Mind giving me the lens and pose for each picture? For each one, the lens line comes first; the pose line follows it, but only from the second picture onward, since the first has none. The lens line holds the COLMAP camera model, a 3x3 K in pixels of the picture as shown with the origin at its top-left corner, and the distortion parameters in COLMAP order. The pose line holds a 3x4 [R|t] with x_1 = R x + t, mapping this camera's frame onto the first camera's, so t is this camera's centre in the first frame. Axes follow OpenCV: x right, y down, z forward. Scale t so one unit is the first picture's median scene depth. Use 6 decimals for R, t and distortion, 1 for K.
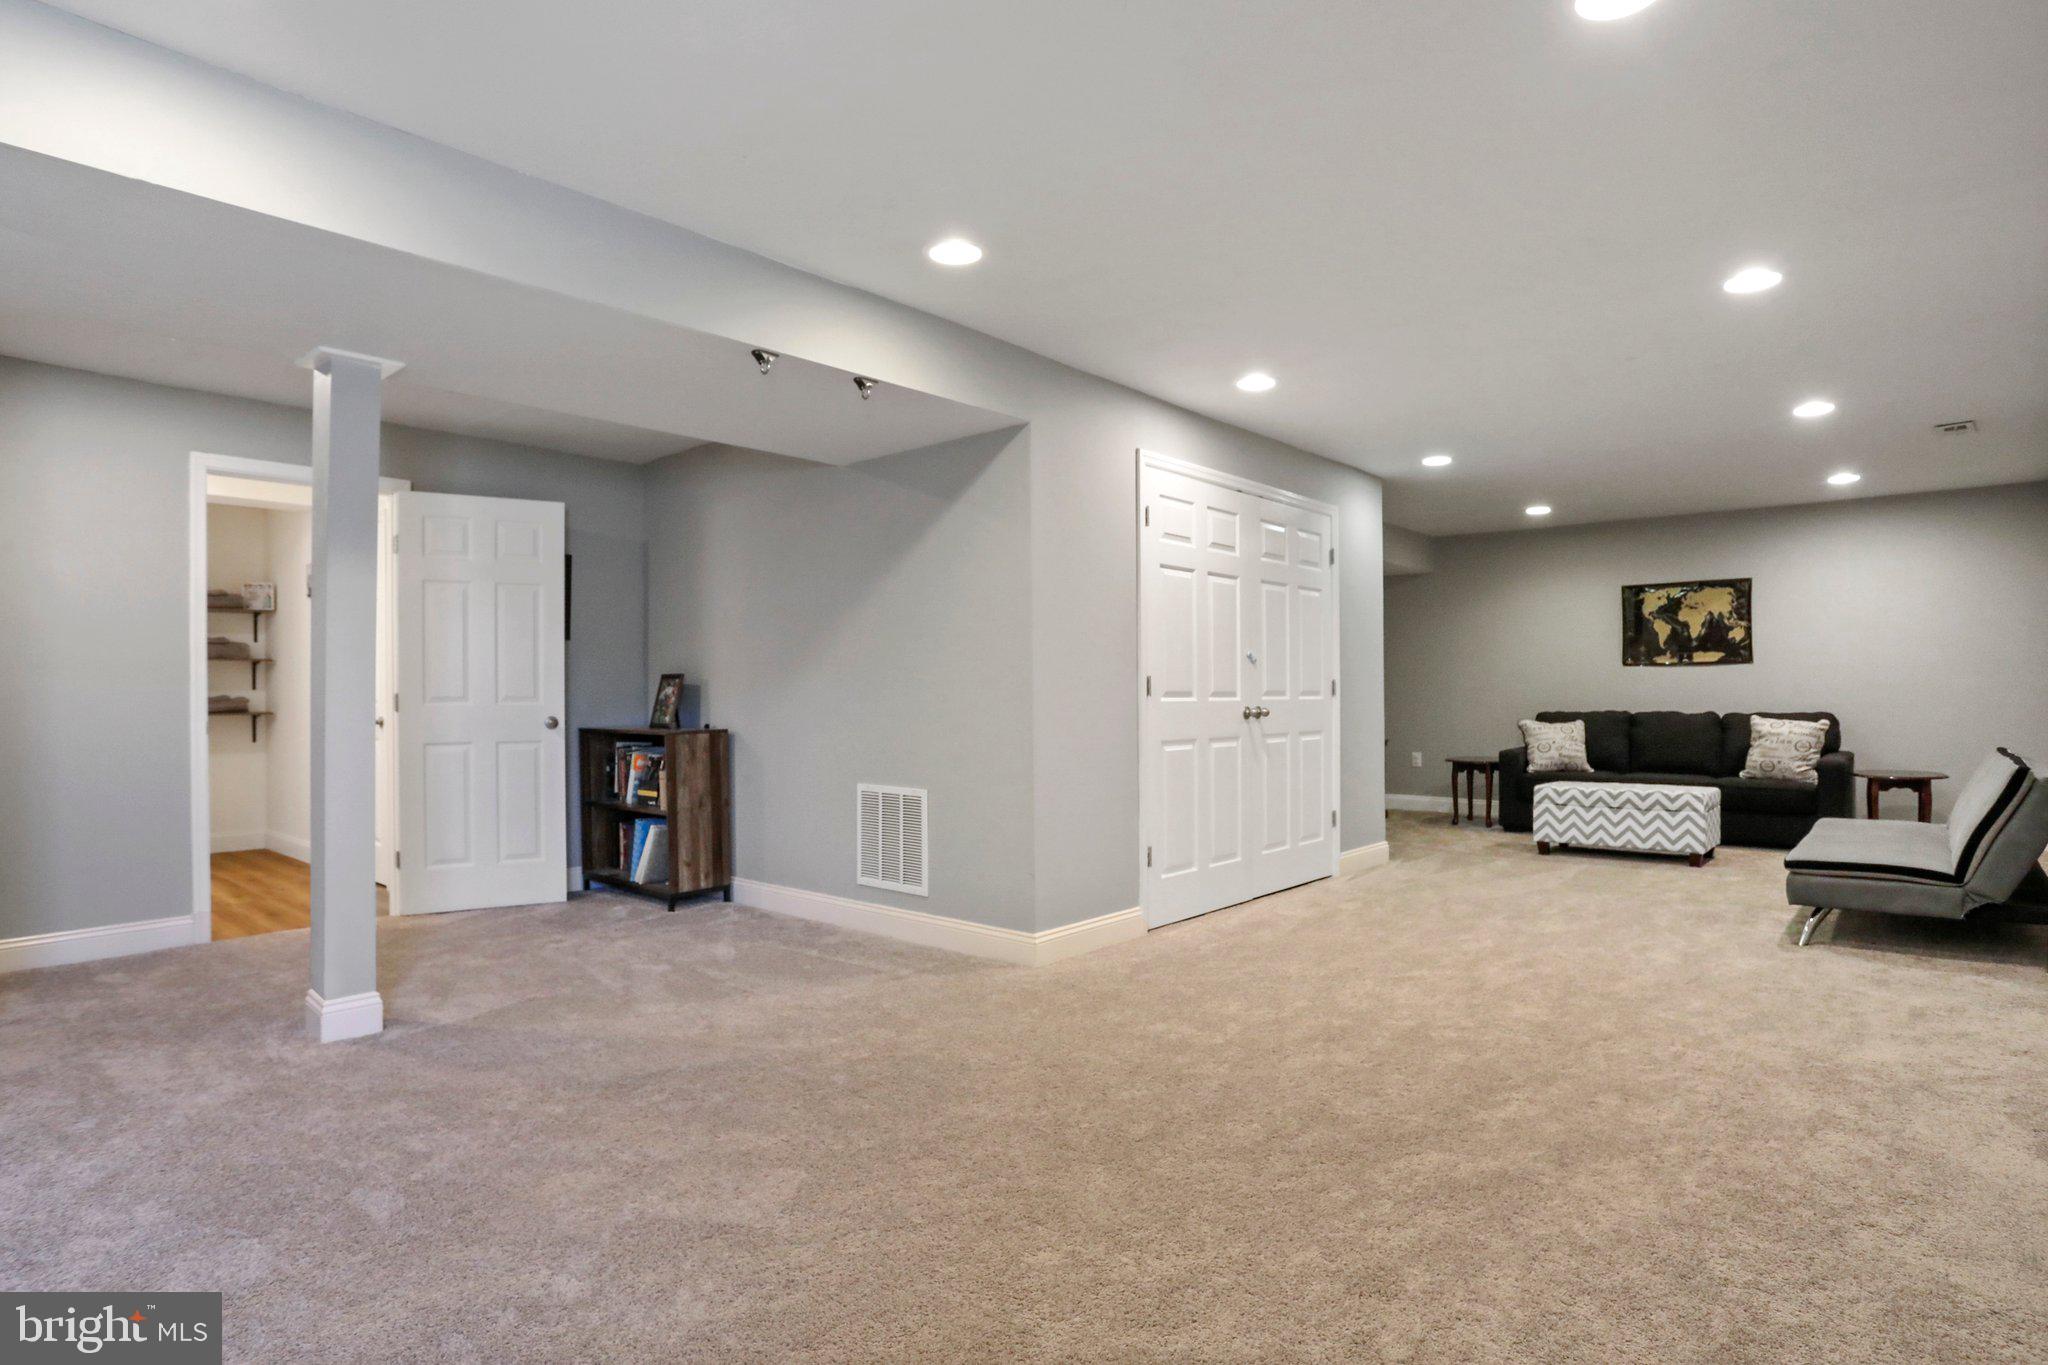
lens RADIAL K [[1068.6, 0, 1021.3], [0, 1068.6, 692.2], [0, 0, 1]] dist [-0.014043, -0.000046]
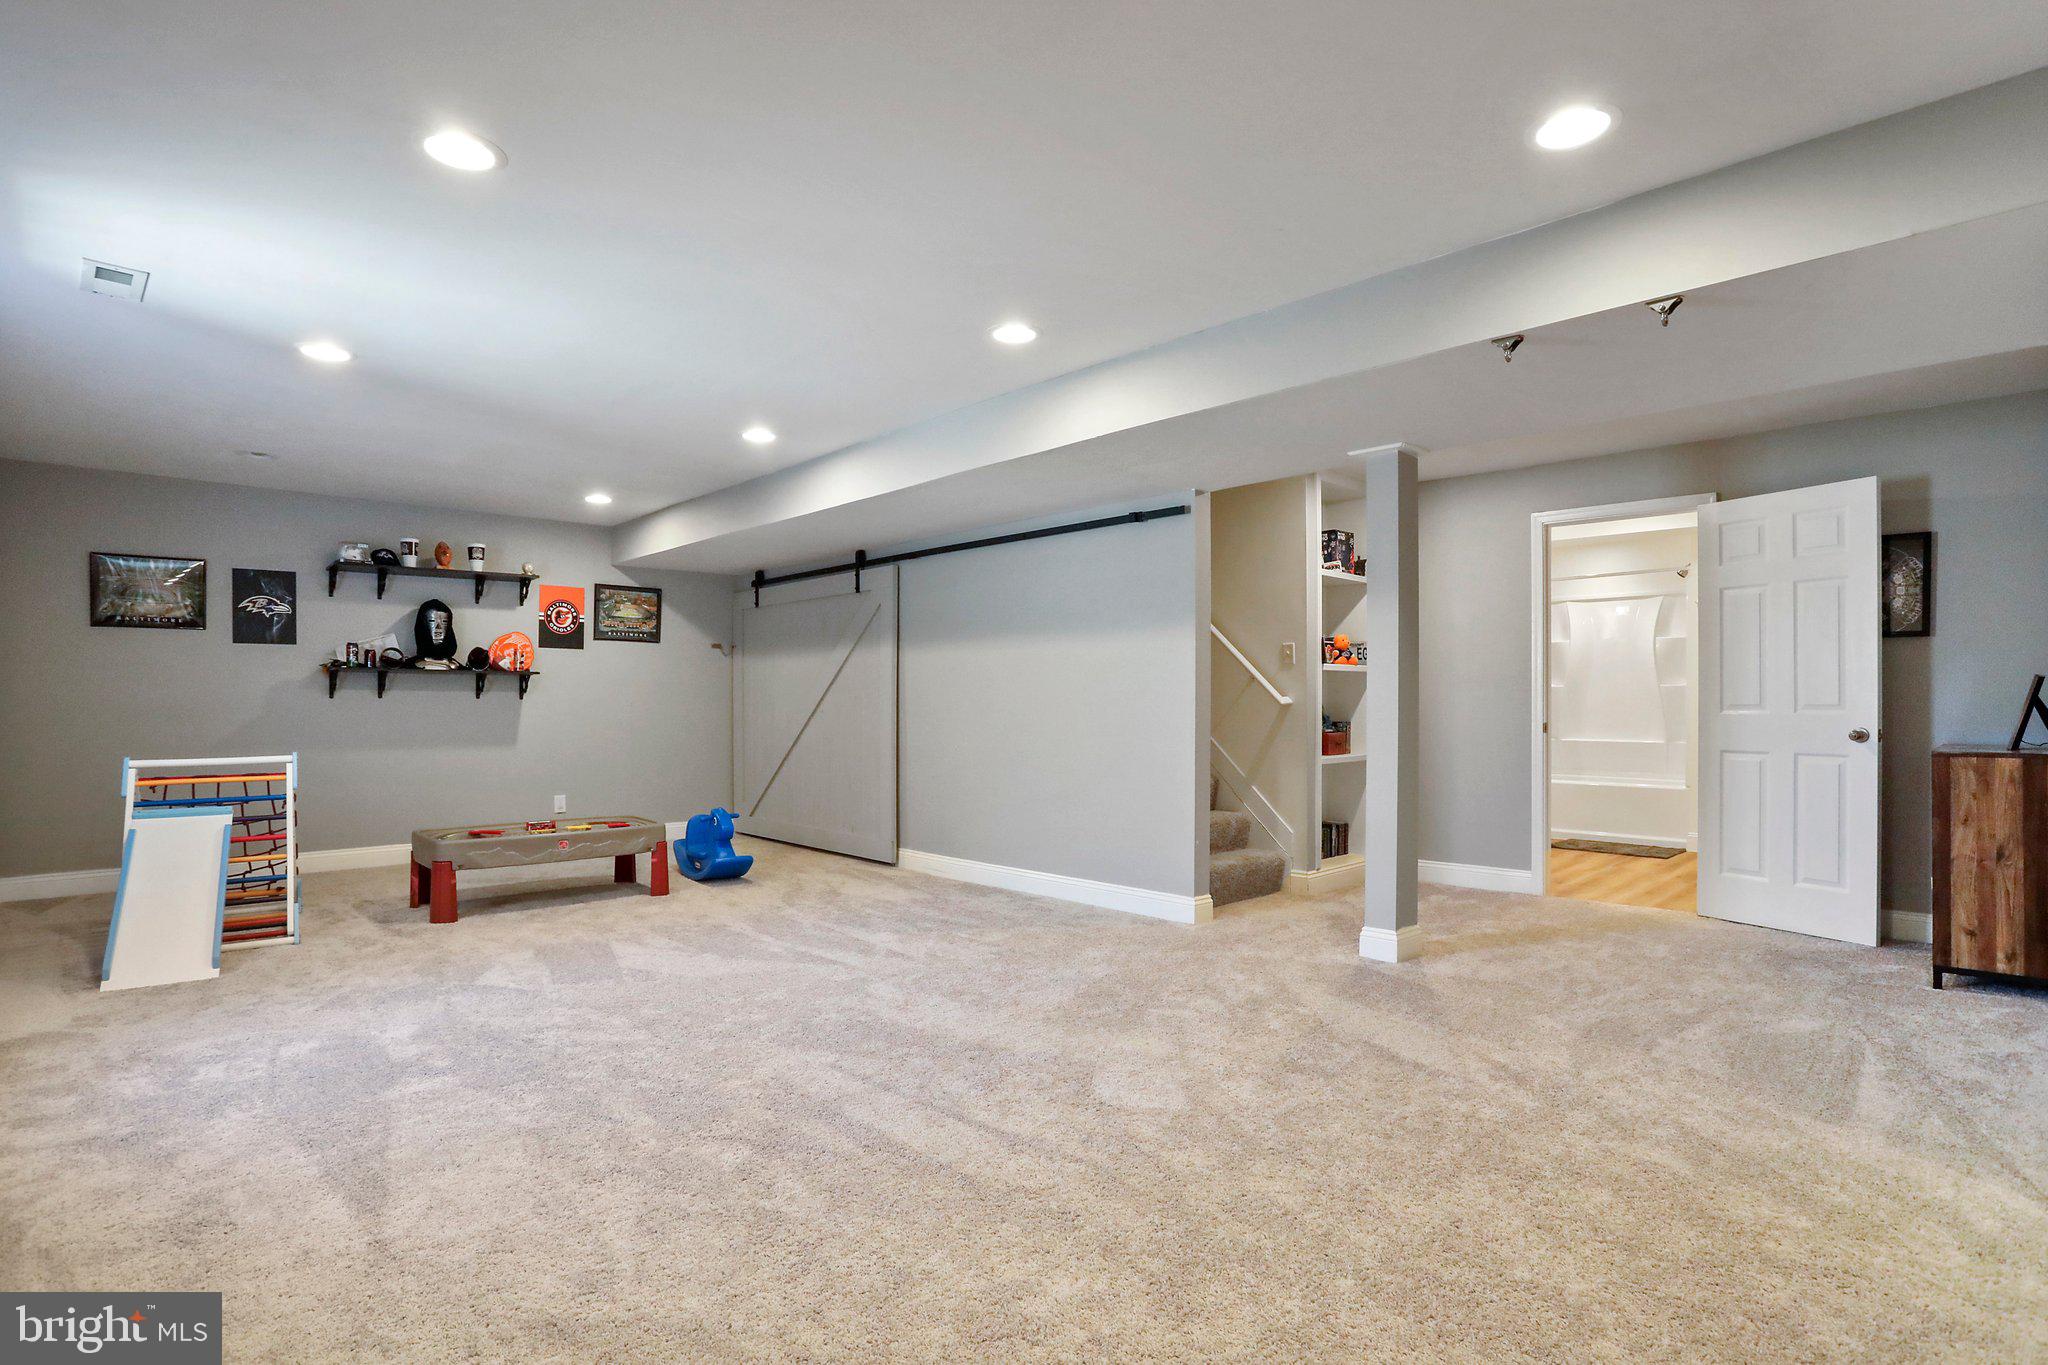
lens RADIAL K [[1009.6, 0, 1031.5], [0, 1009.6, 704.0], [0, 0, 1]] dist [-0.072118, 0.027211]
pose [[-0.070255, 0.007873, -0.997498, 0.393327], [0.003940, 0.999963, 0.007615, -0.005139], [0.997521, -0.003396, -0.070283, 0.391635]]
